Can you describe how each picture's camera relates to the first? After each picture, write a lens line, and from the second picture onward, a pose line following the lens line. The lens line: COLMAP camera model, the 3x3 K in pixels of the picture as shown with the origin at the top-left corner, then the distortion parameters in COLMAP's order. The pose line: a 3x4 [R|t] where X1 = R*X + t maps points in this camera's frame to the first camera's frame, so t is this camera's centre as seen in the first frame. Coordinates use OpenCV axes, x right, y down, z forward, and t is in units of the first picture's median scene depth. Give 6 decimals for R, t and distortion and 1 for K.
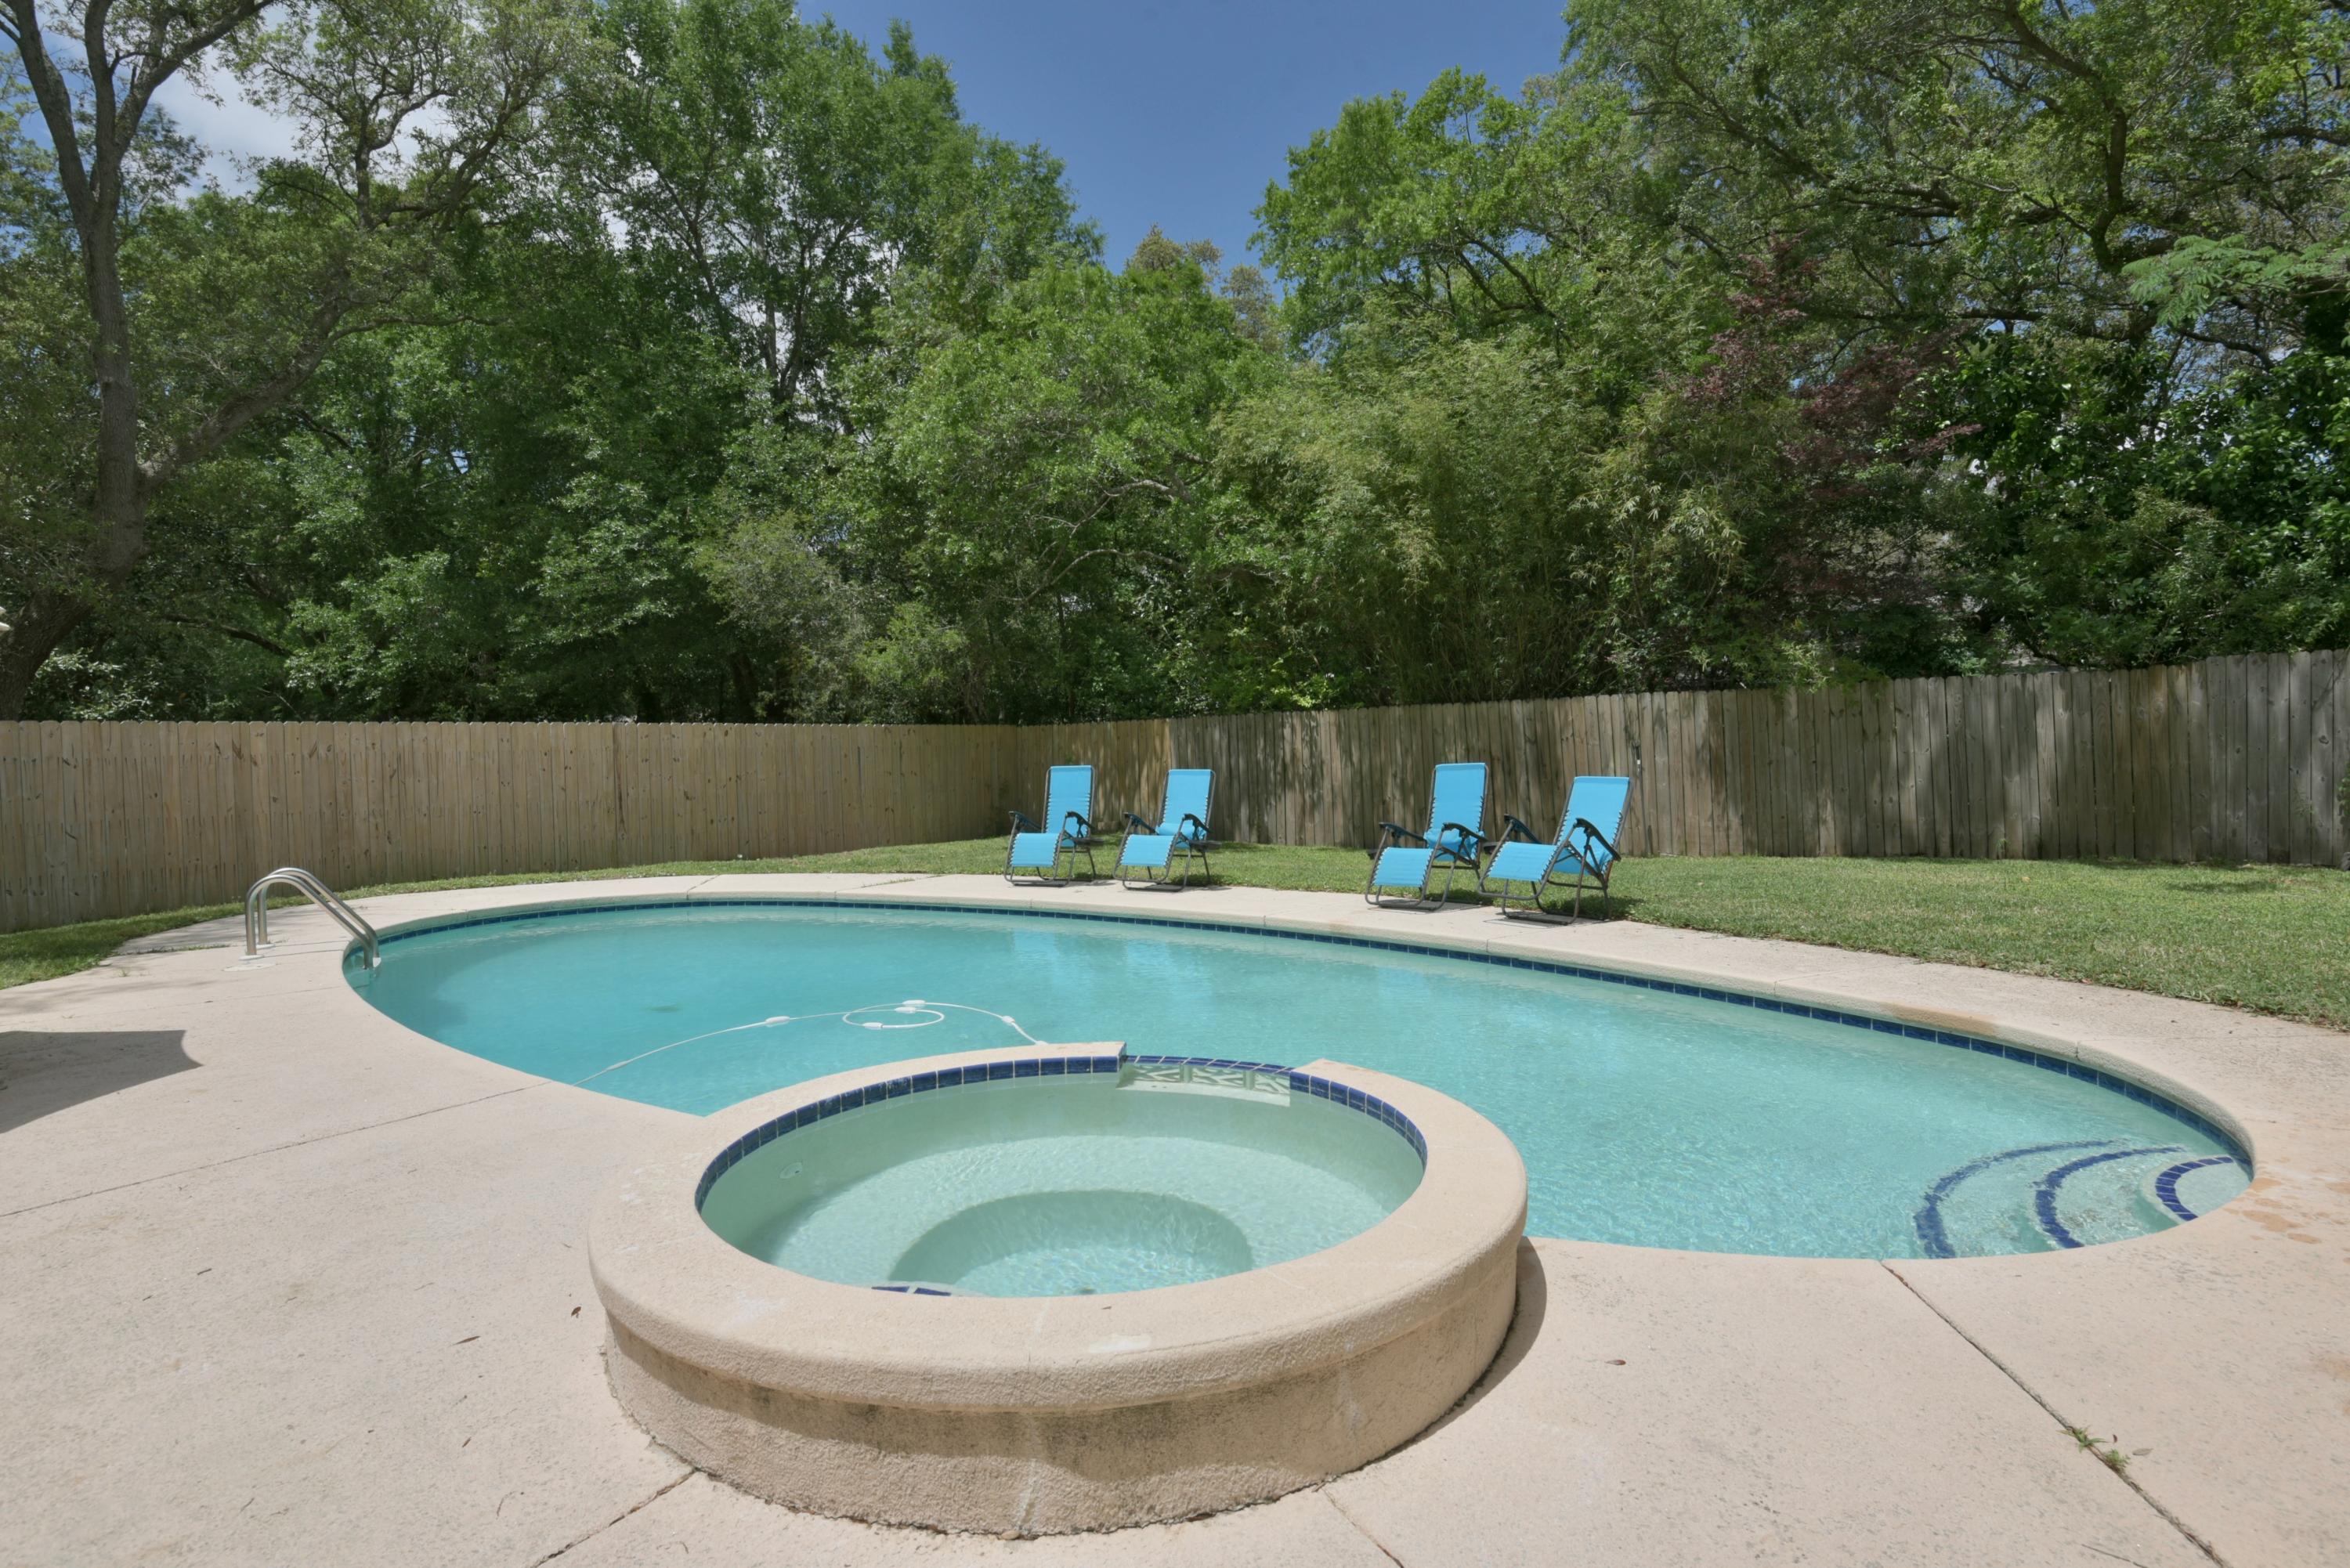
lens RADIAL K [[1269.7, 0, 1182.4], [0, 1269.7, 782.1], [0, 0, 1]] dist [0.003085, -0.018378]
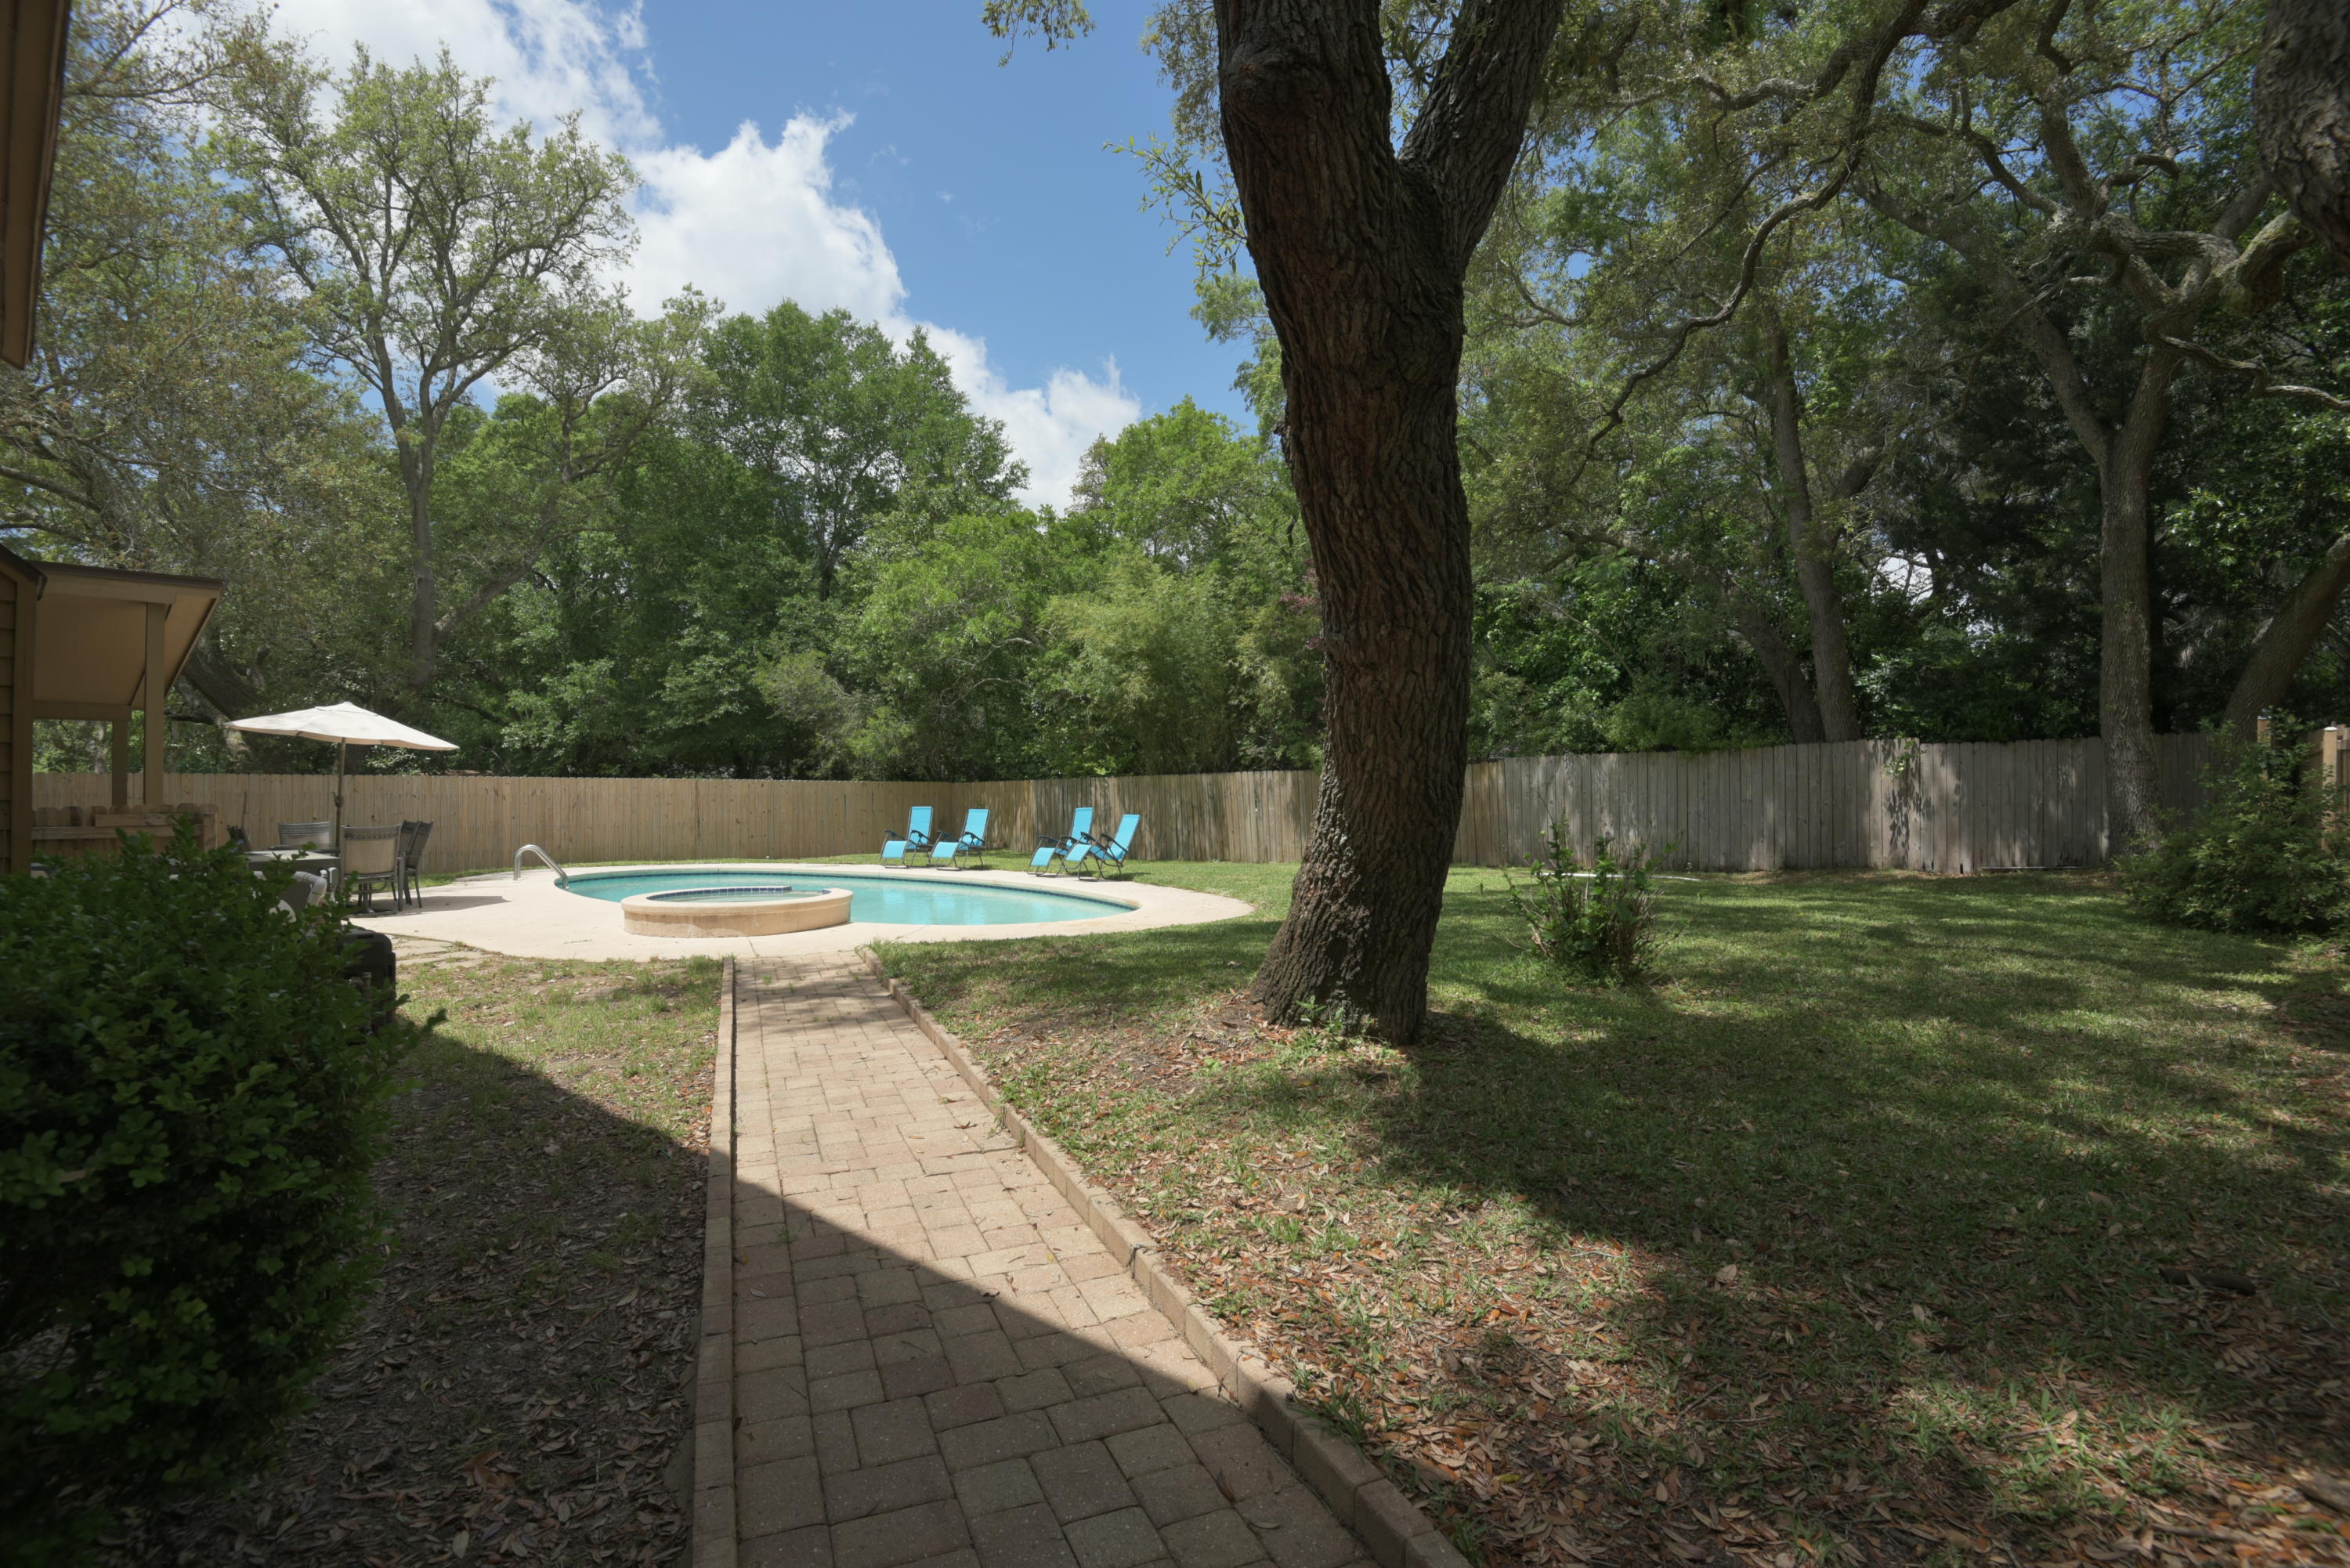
lens RADIAL K [[1090.3, 0, 1191.8], [0, 1090.3, 790.9], [0, 0, 1]] dist [-0.015931, -0.022909]
pose [[0.999335, 0.014646, -0.033399, 0.240859], [-0.015788, 0.999291, -0.034185, 0.008757], [0.032874, 0.034689, 0.998857, -0.399937]]
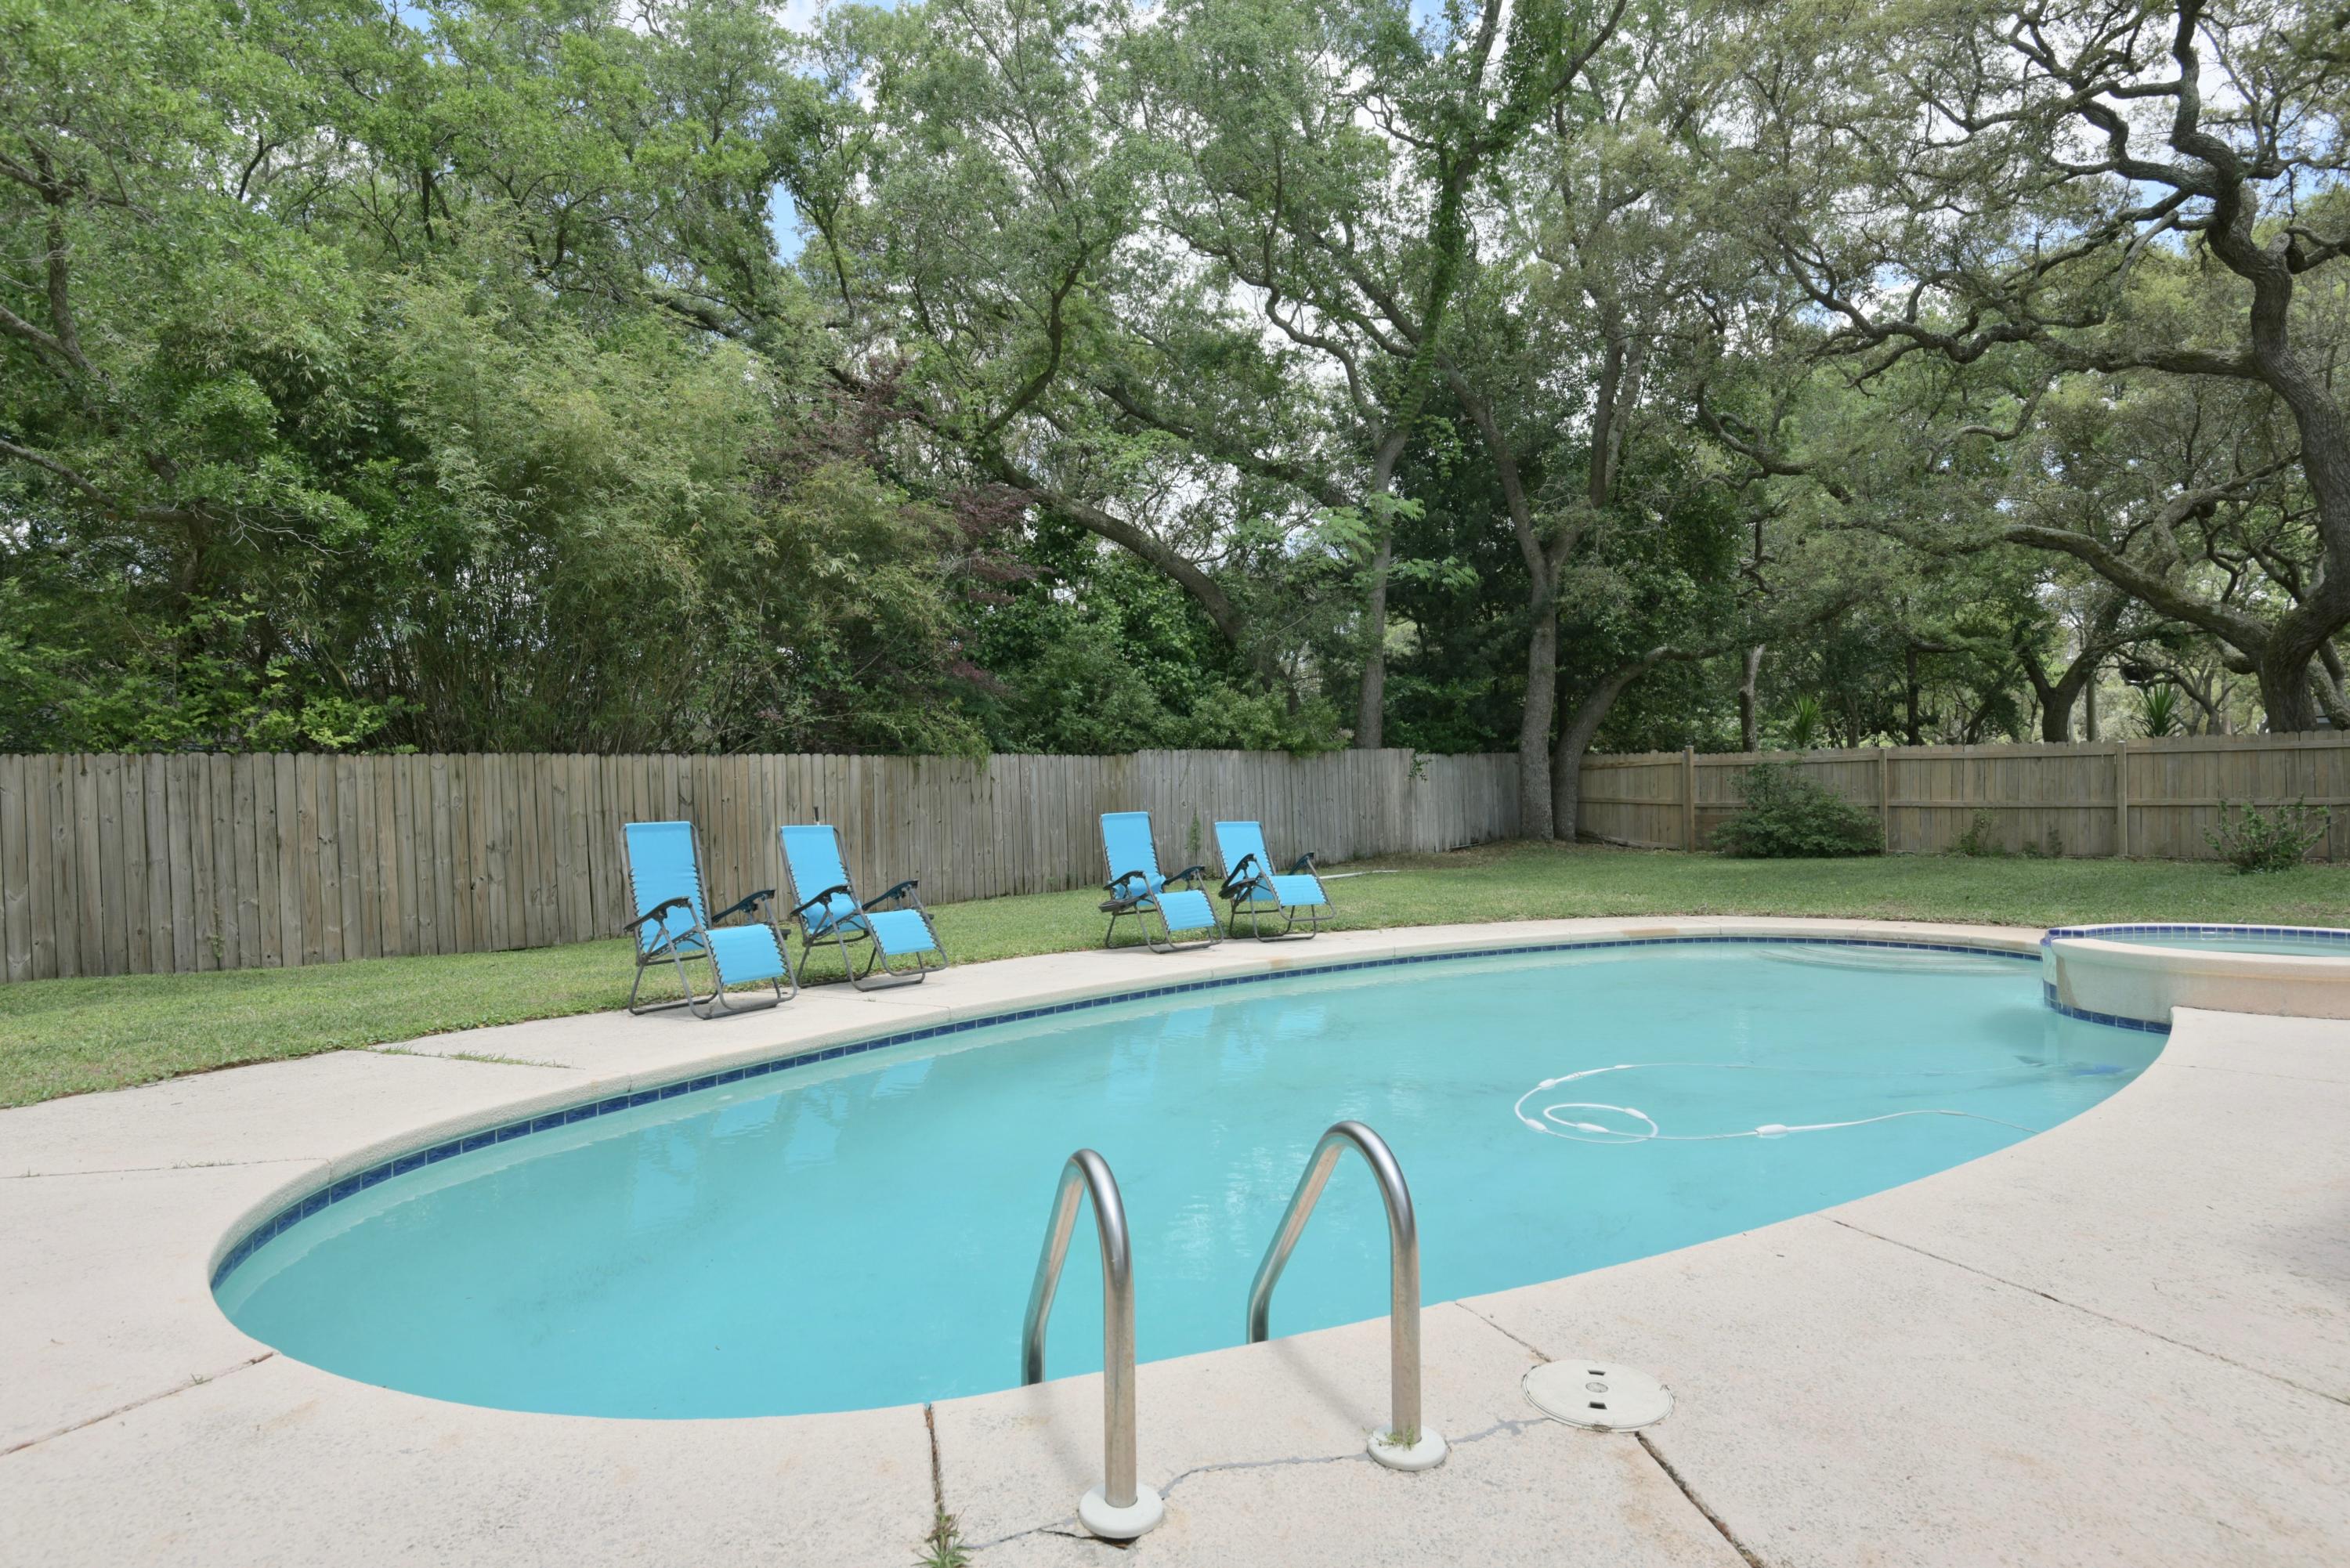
lens RADIAL K [[1269.7, 0, 1182.4], [0, 1269.7, 782.1], [0, 0, 1]] dist [0.003085, -0.018378]
pose [[0.169926, 0.034205, 0.984863, -0.424029], [0.041689, 0.998253, -0.041863, 0.003796], [-0.984575, 0.048171, 0.168204, 0.418056]]
